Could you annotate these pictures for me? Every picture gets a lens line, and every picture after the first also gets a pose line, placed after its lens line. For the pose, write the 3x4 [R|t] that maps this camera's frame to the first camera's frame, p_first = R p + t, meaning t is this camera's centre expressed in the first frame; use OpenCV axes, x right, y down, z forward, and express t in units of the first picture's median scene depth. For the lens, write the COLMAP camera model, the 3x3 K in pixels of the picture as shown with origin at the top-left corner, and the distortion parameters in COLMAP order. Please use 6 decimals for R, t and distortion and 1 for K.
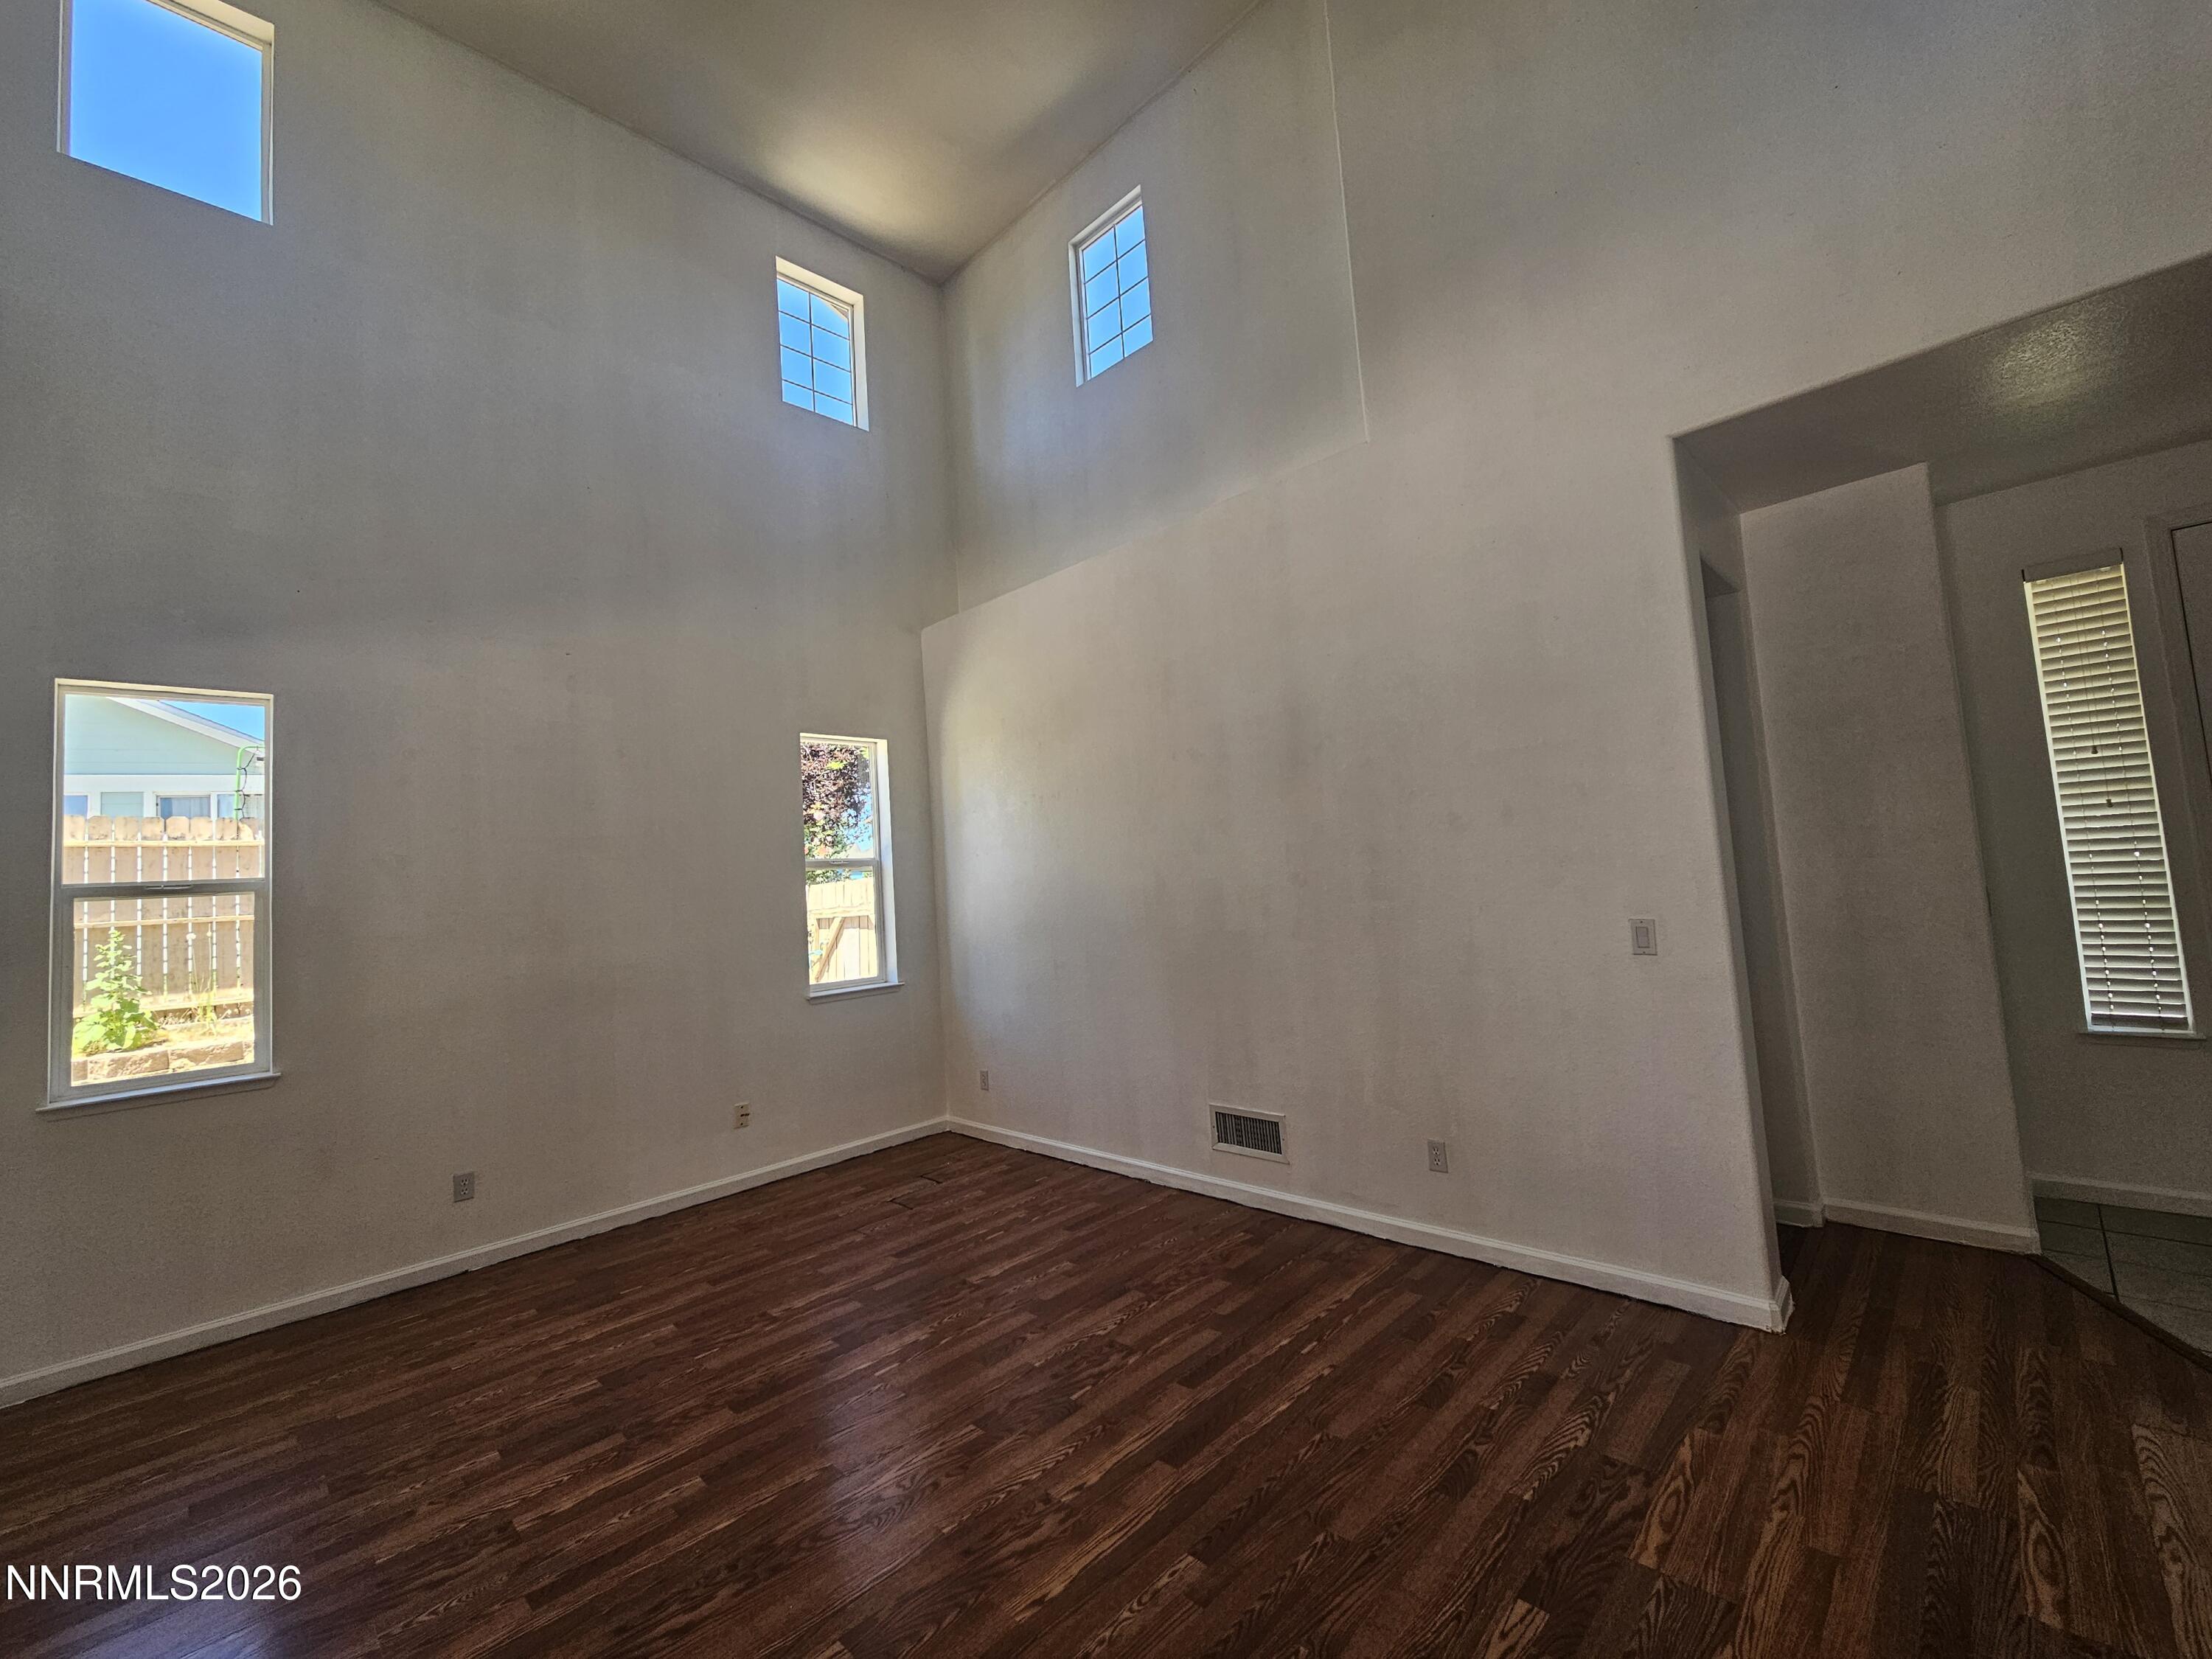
lens RADIAL K [[902.3, 0, 1112.8], [0, 902.3, 824.2], [0, 0, 1]] dist [0.000641, 0.000284]
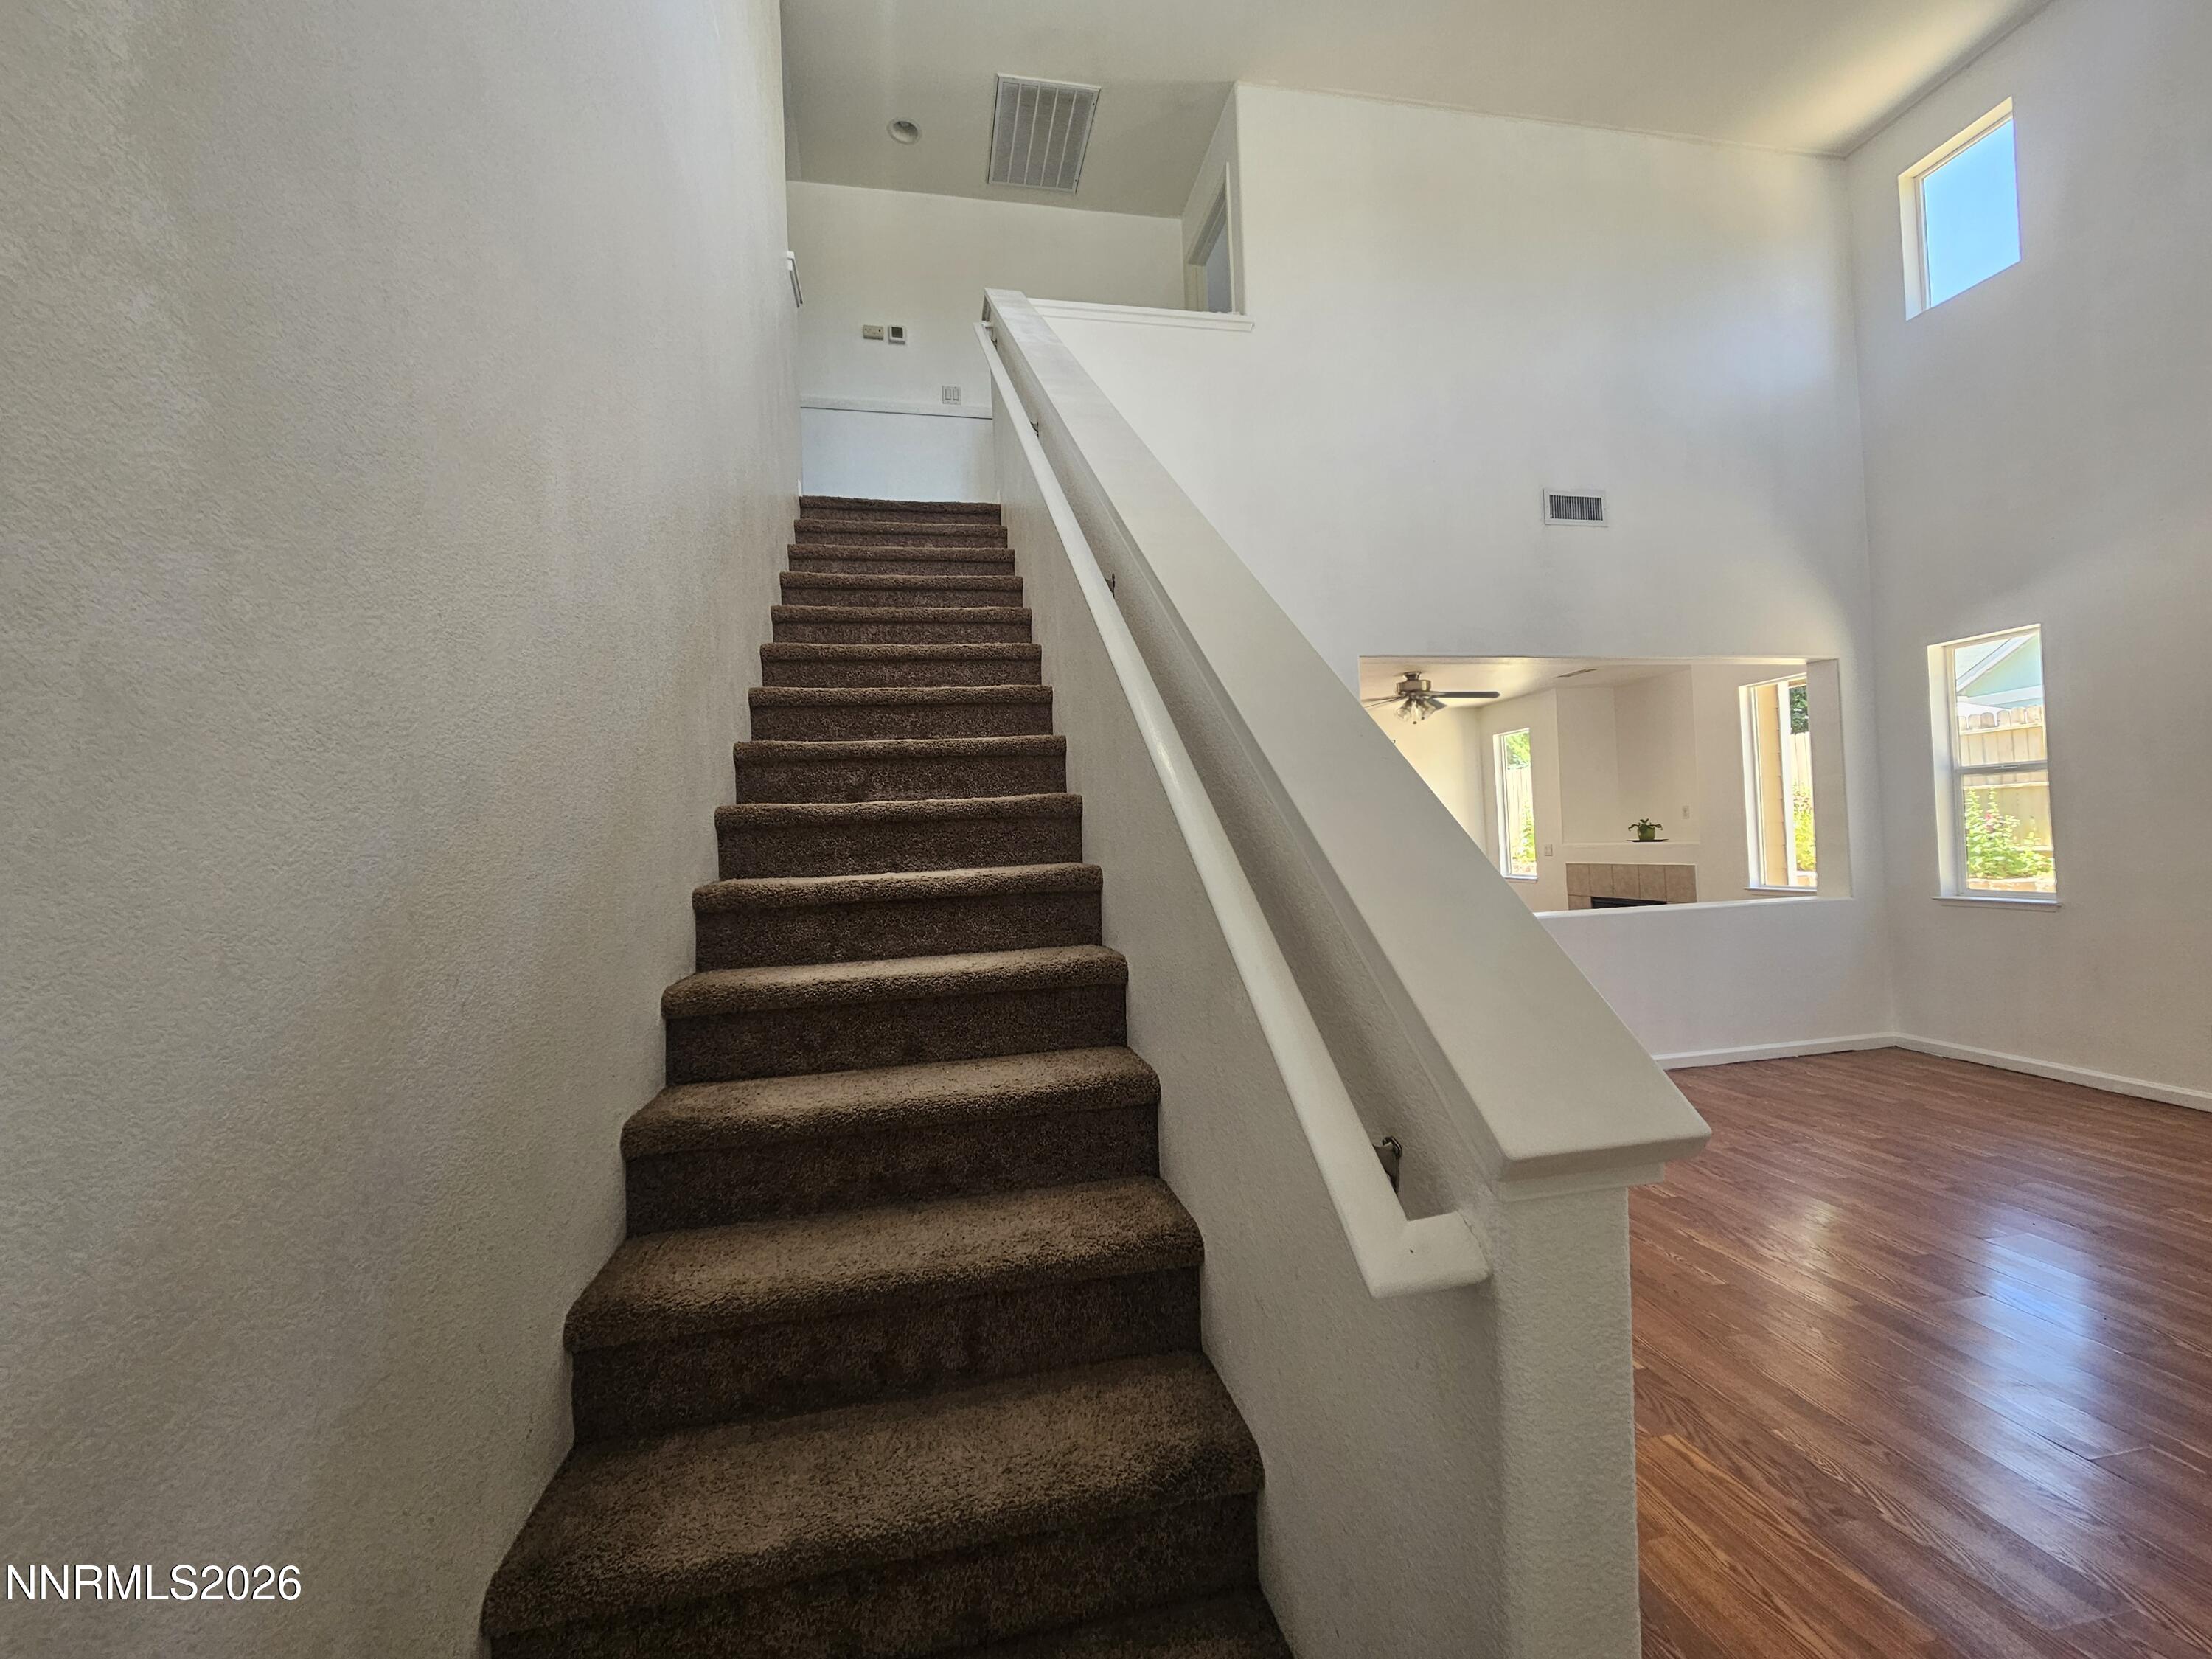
lens RADIAL K [[912.3, 0, 1110.8], [0, 912.3, 822.6], [0, 0, 1]] dist [0.000170, 0.000527]
pose [[-0.557414, 0.070199, -0.827262, 1.279060], [0.128965, 0.991645, -0.002749, -0.029637], [0.820157, -0.108220, -0.561810, 0.782567]]
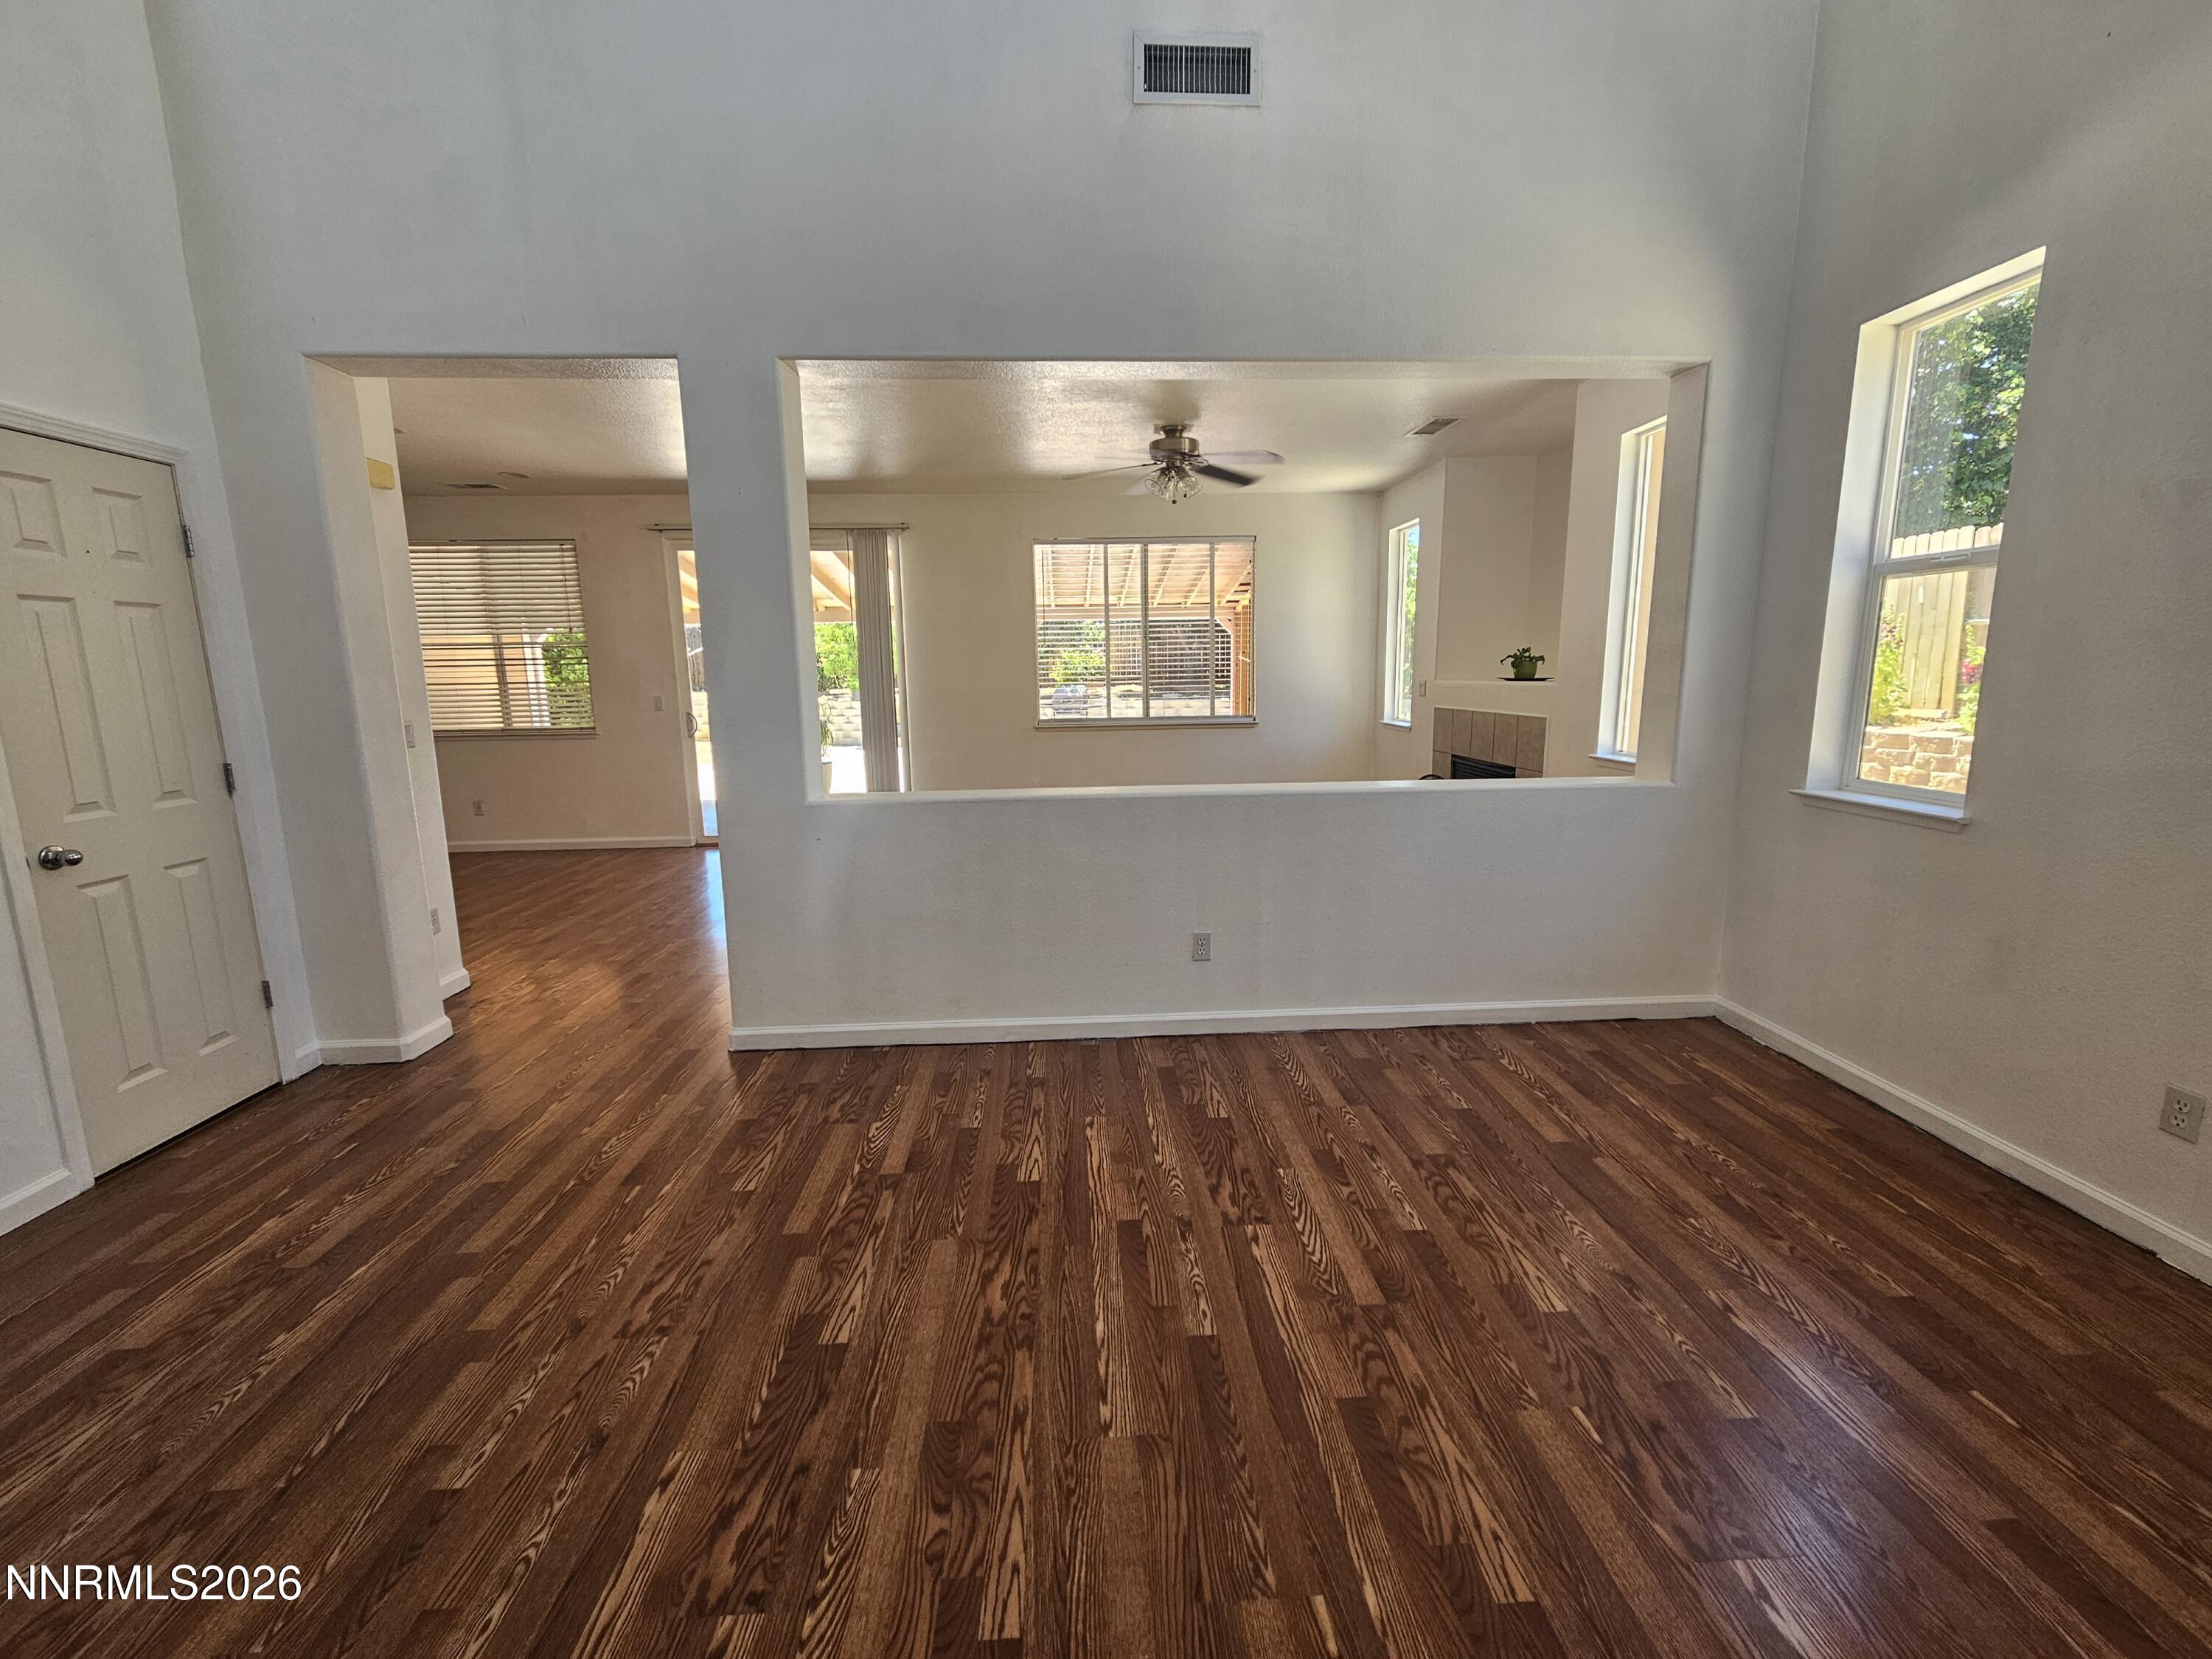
lens RADIAL K [[912.3, 0, 1110.8], [0, 912.3, 822.6], [0, 0, 1]] dist [0.000170, 0.000527]
pose [[-0.673272, 0.198822, -0.712162, 0.084920], [0.106696, 0.979212, 0.172509, 0.101868], [0.731656, 0.040161, -0.680490, 1.269434]]
